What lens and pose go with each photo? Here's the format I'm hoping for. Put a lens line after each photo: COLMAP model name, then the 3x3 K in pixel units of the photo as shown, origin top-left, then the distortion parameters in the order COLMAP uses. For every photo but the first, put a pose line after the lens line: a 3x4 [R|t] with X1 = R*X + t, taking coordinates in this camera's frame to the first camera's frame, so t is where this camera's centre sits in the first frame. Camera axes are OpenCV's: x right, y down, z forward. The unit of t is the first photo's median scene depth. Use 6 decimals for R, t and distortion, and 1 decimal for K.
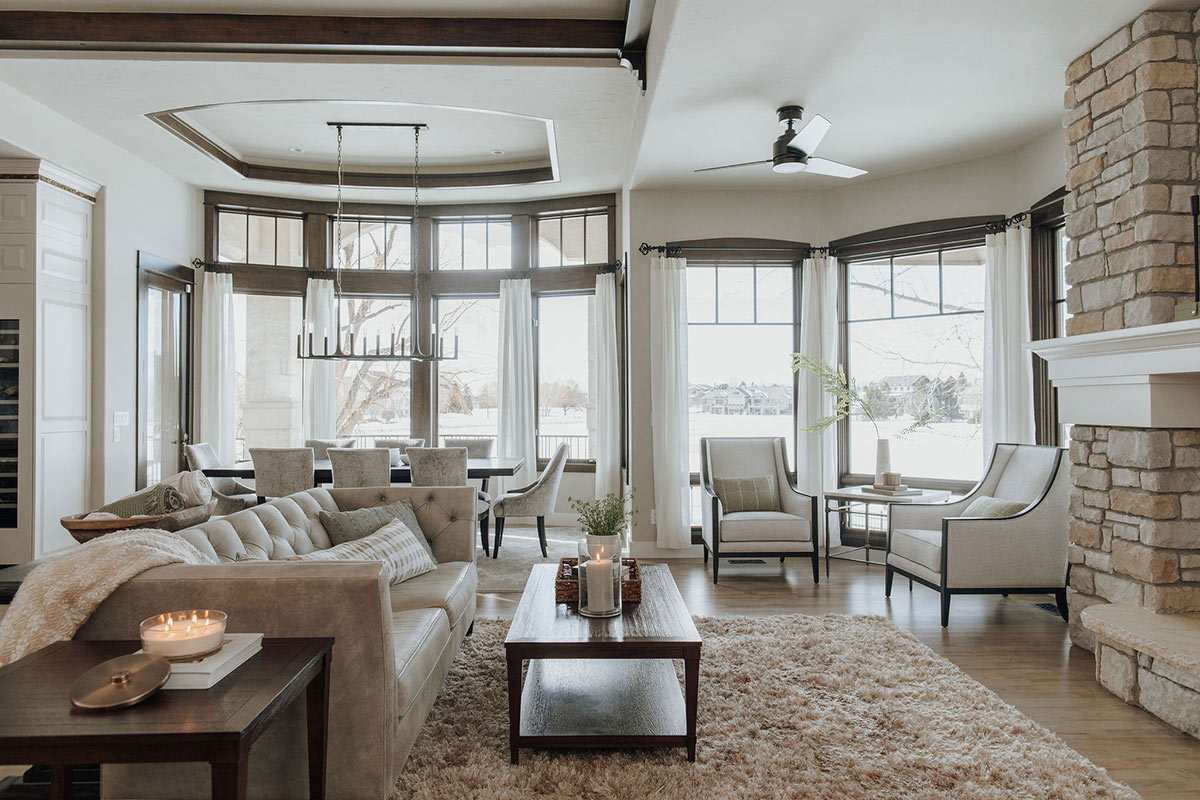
lens RADIAL K [[864.3, 0, 602.0], [0, 864.3, 368.1], [0, 0, 1]] dist [0.010954, 0.001424]
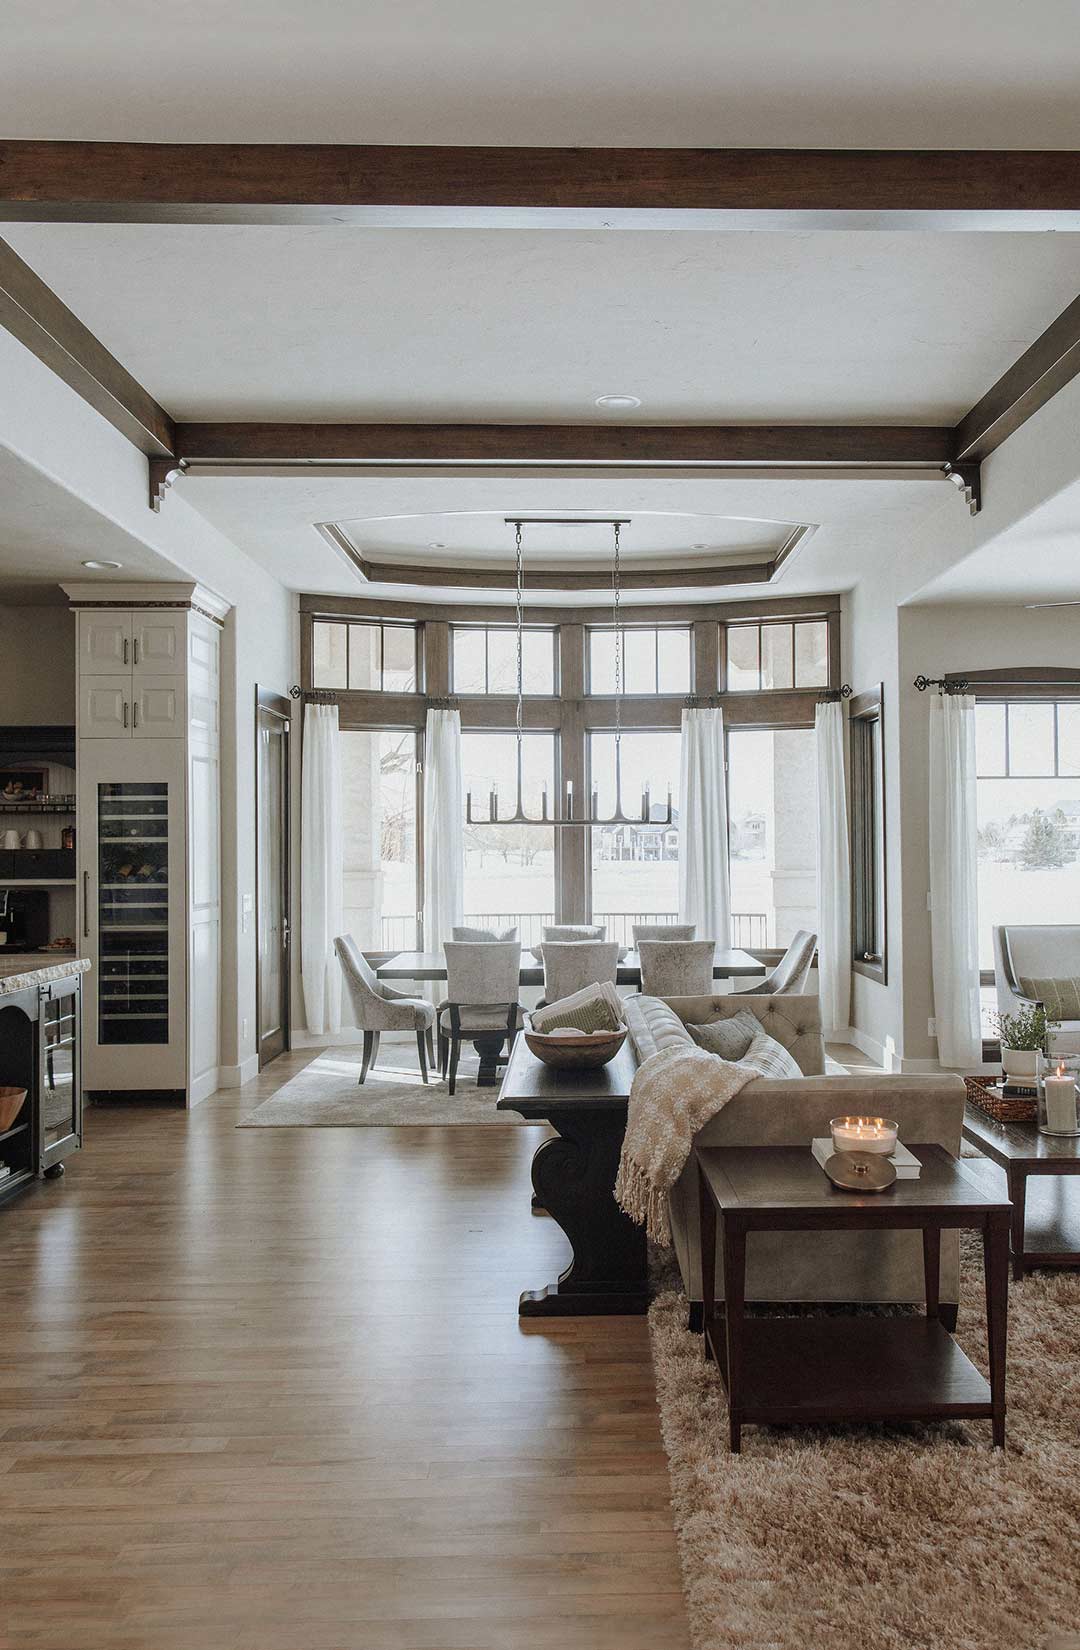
lens RADIAL K [[1364.1, 0, 620.4], [0, 1364.1, 777.8], [0, 0, 1]] dist [0.011663, 0.001189]
pose [[0.999970, -0.002770, 0.007206, -0.192326], [0.002824, 0.999968, -0.007498, -0.036511], [-0.007185, 0.007518, 0.999946, -0.190583]]
